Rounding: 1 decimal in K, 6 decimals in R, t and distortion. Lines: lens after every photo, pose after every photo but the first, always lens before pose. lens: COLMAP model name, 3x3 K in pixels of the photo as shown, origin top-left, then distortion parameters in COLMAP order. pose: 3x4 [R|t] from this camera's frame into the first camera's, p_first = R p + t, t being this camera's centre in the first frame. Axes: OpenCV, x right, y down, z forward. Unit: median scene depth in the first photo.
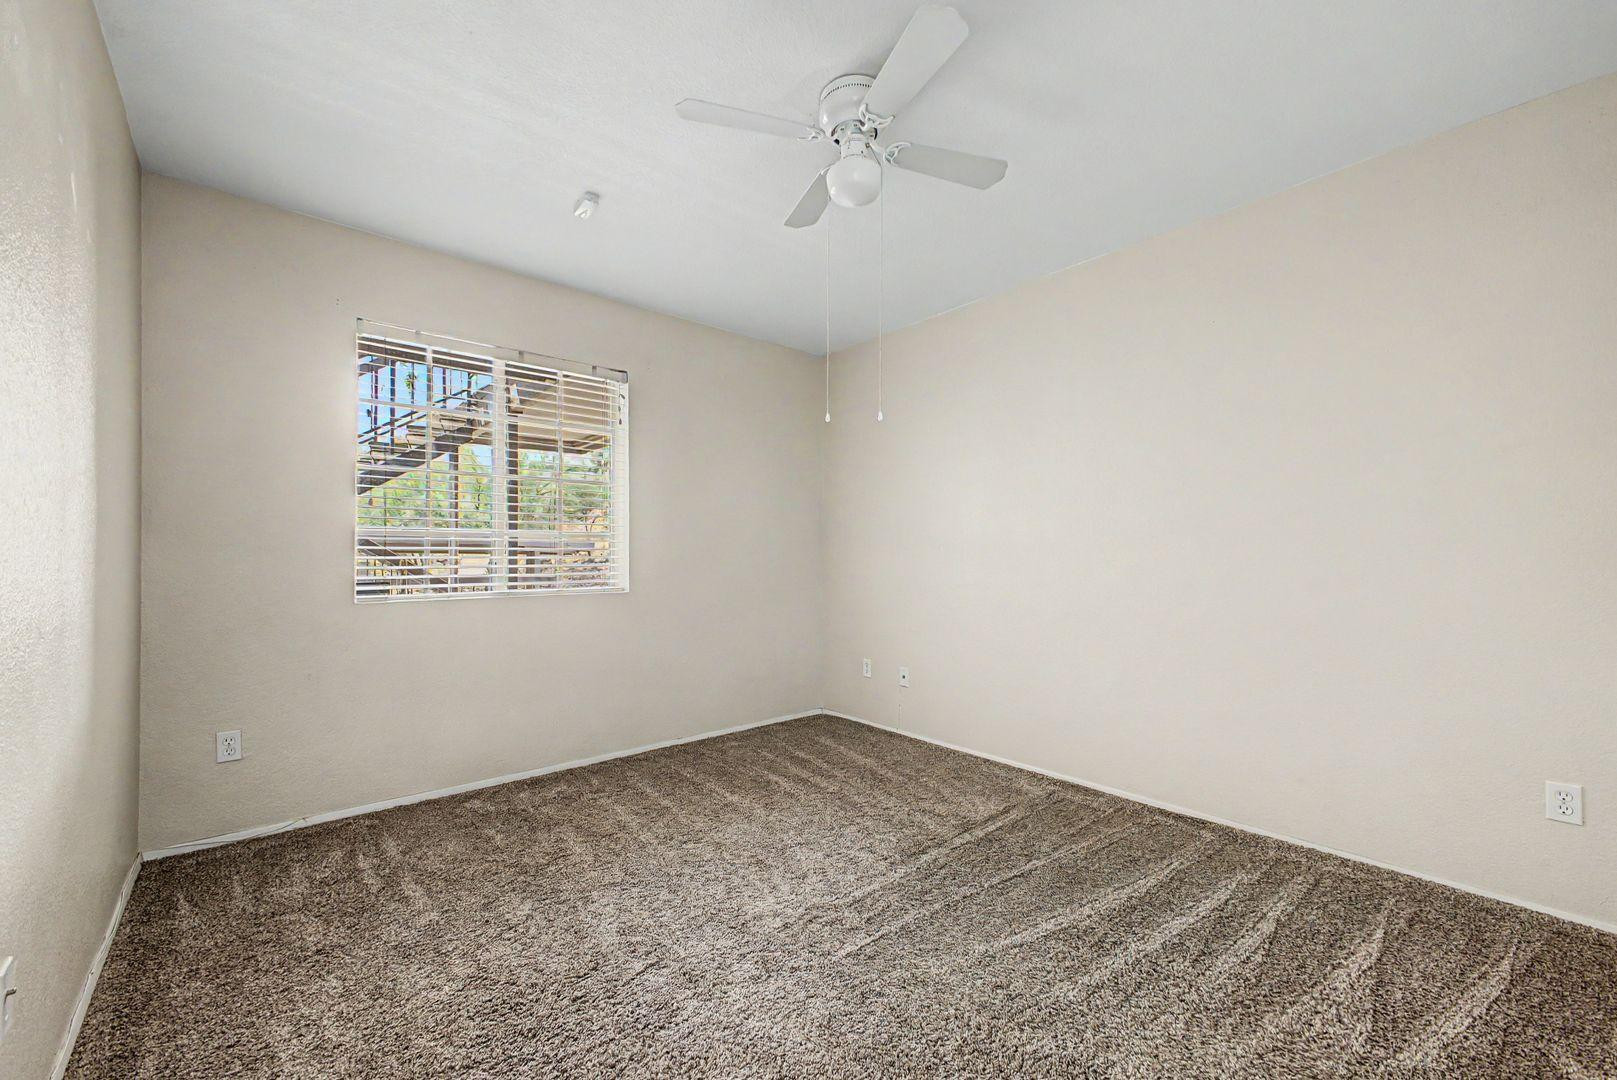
lens RADIAL K [[610.4, 0, 808.5], [0, 610.4, 540.0], [0, 0, 1]] dist [0.012656, -0.003349]
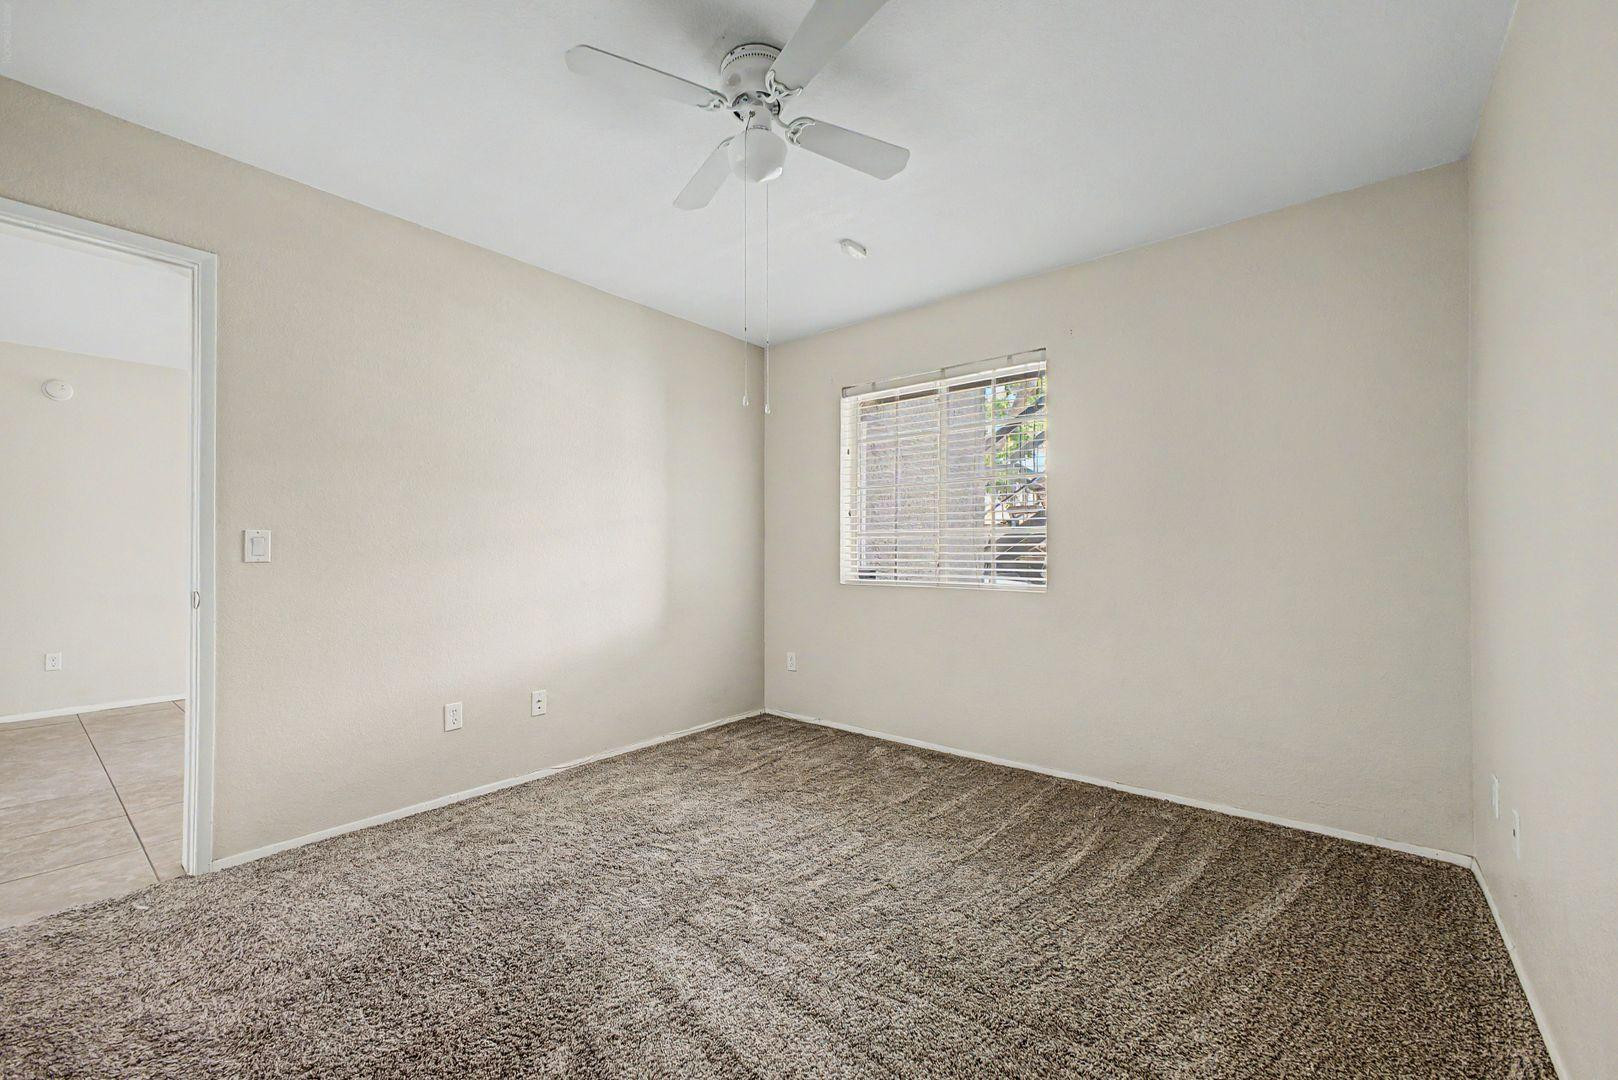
lens RADIAL K [[649.2, 0, 811.3], [0, 649.2, 547.6], [0, 0, 1]] dist [0.016430, -0.004320]
pose [[0.224244, 0.003473, -0.974527, 0.707781], [0.016414, 0.999838, 0.007340, 0.005909], [0.974395, -0.017642, 0.224151, 0.566713]]
